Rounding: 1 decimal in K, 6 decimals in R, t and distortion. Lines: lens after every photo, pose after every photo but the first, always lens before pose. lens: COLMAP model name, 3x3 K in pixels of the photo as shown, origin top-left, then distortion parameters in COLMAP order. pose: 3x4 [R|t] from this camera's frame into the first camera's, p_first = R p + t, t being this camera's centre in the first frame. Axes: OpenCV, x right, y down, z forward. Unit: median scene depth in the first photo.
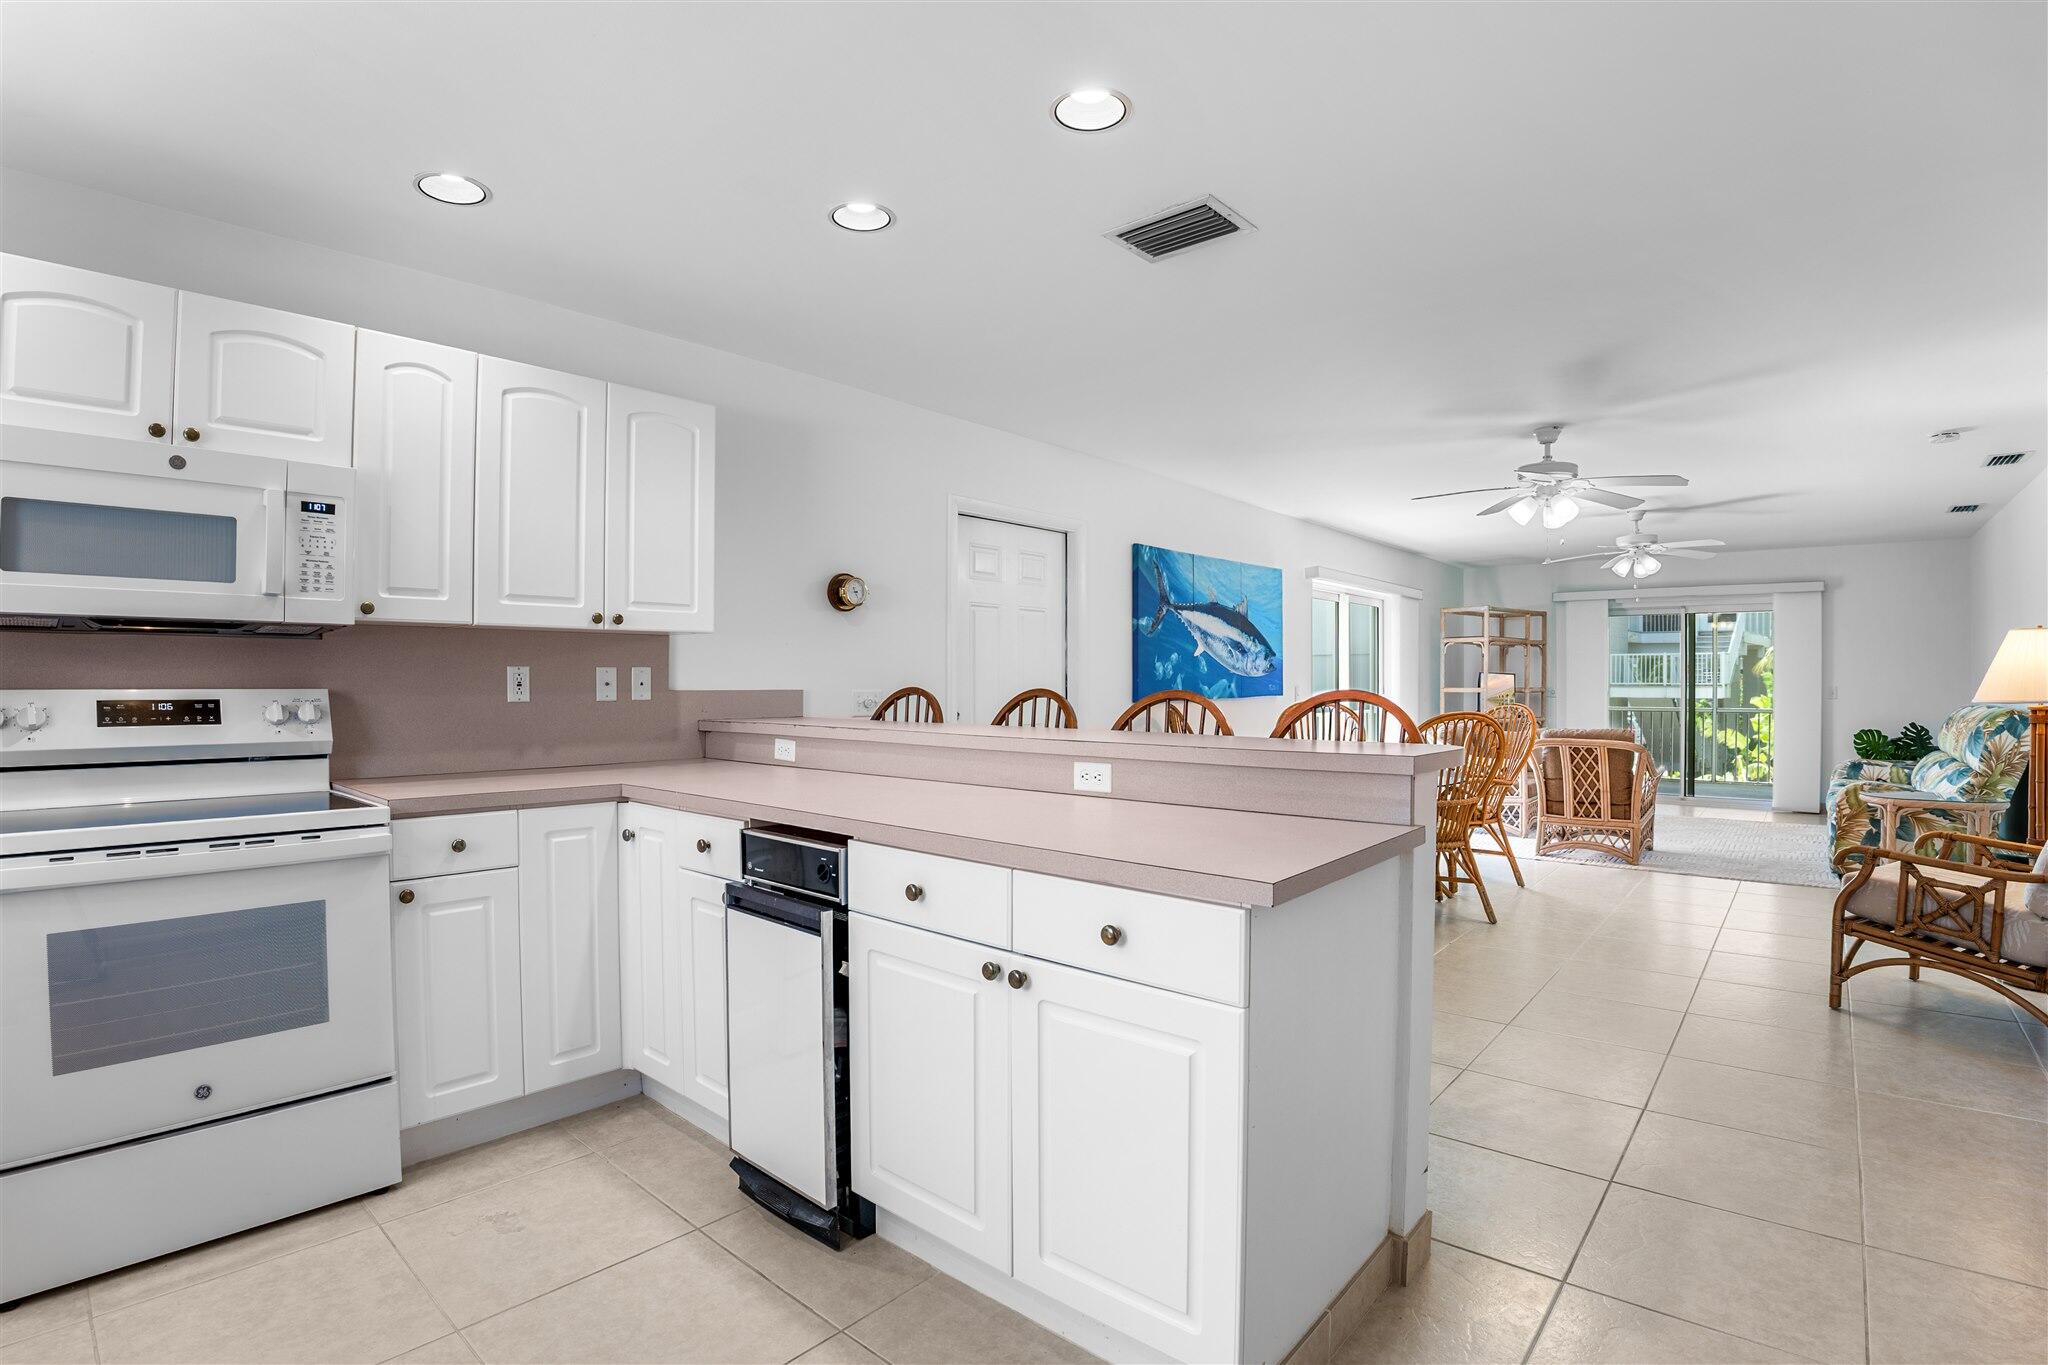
lens RADIAL K [[978.0, 0, 1024.0], [0, 978.0, 682.5], [0, 0, 1]] dist [-0.068389, 0.000756]
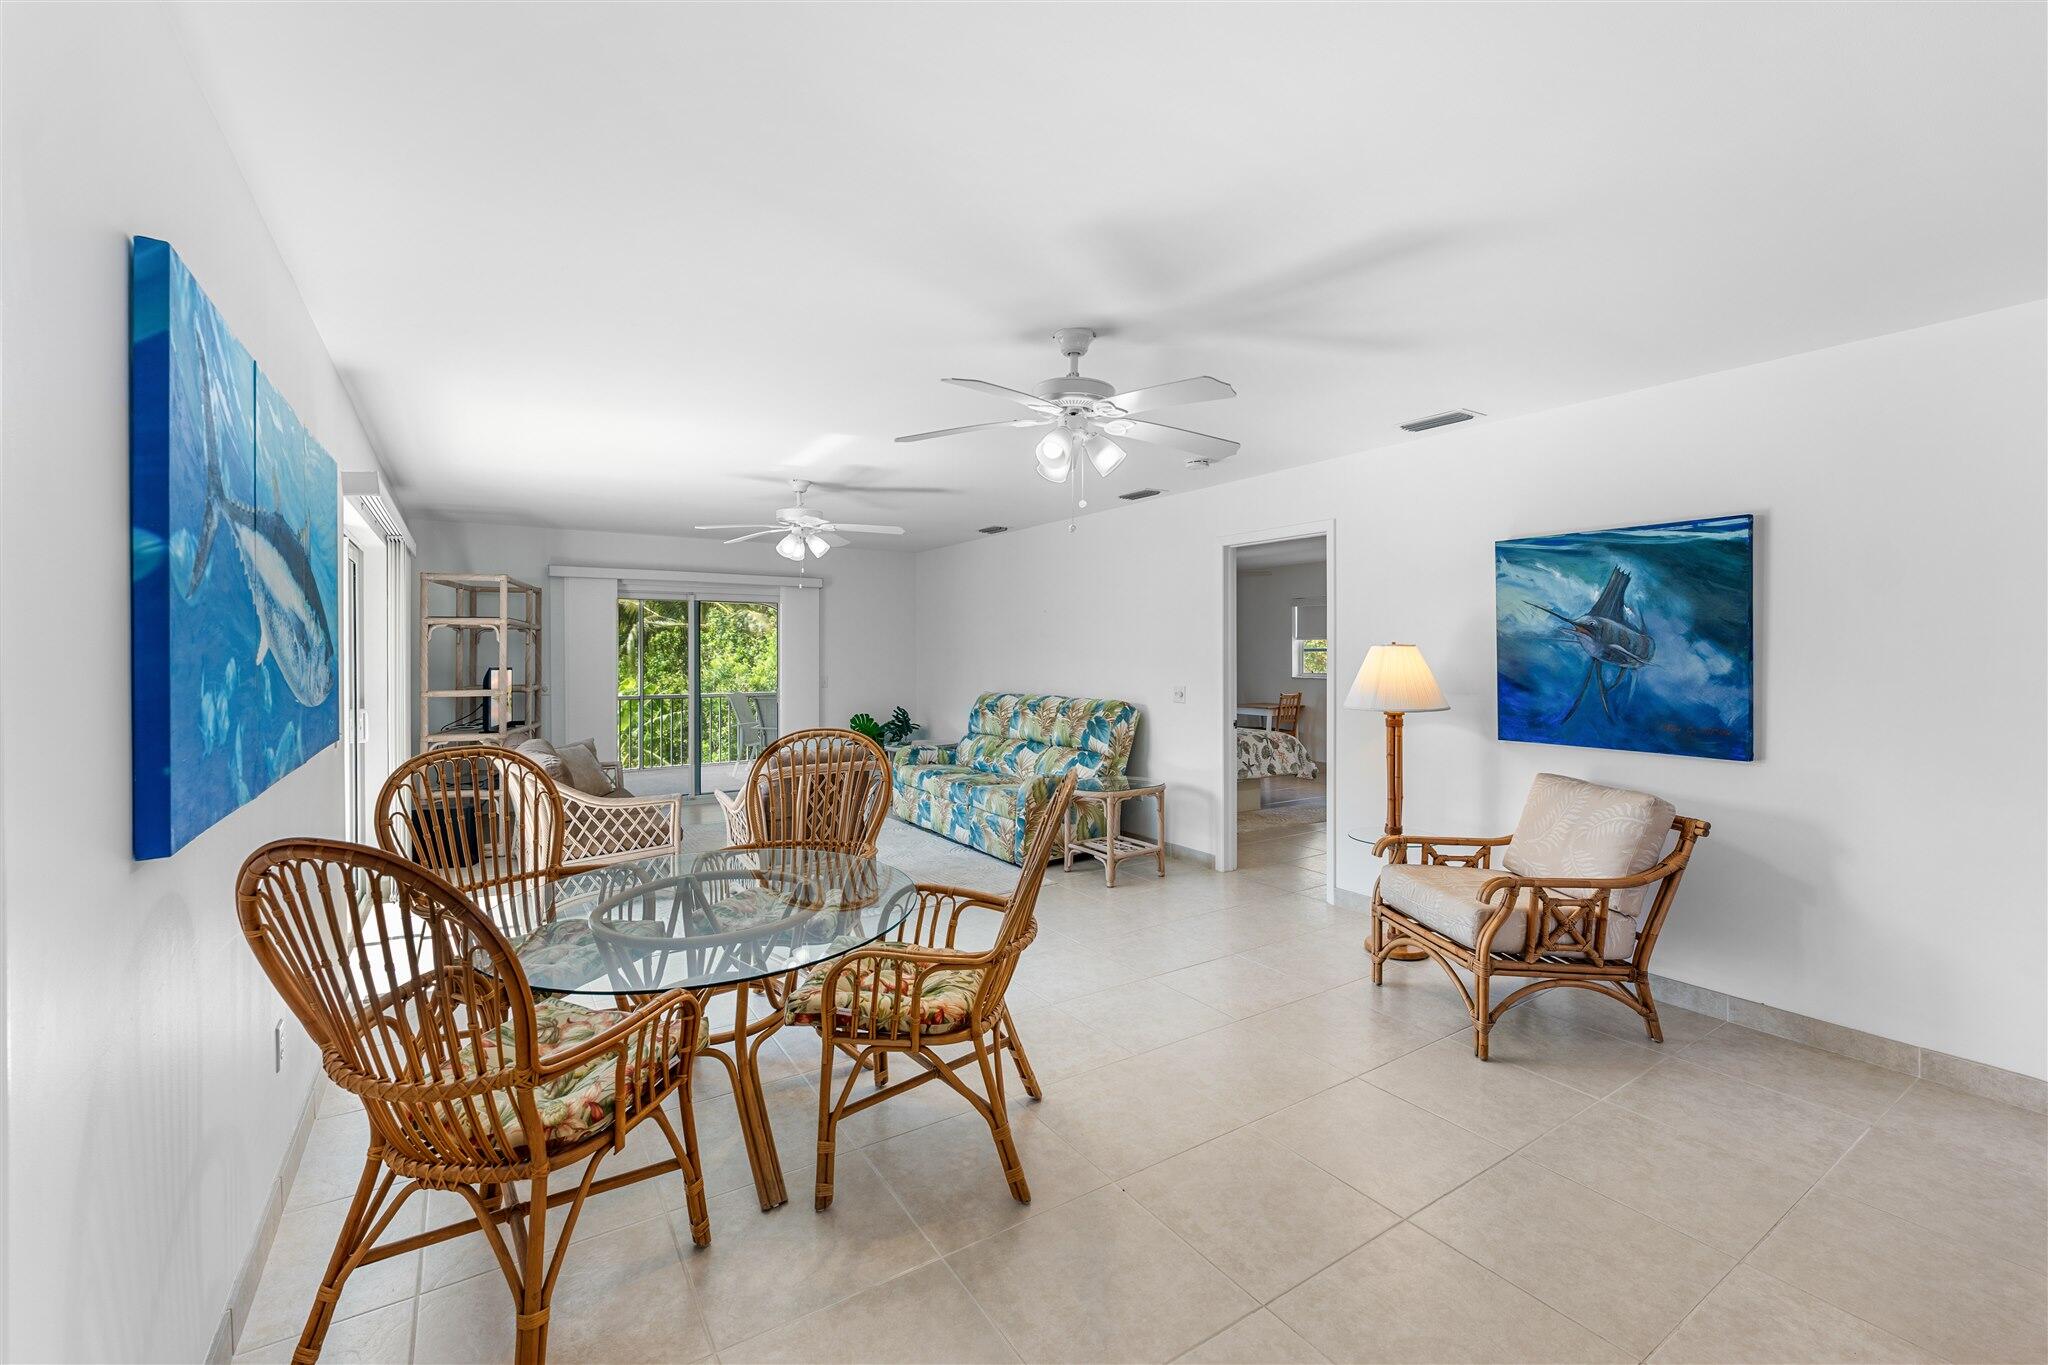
lens RADIAL K [[856.9, 0, 1048.1], [0, 856.9, 654.7], [0, 0, 1]] dist [0.001022, -0.000086]
pose [[0.274547, -0.004141, 0.961565, -0.037507], [0.005302, 0.999982, 0.002793, -0.034661], [-0.961559, 0.004331, 0.274564, 0.743106]]
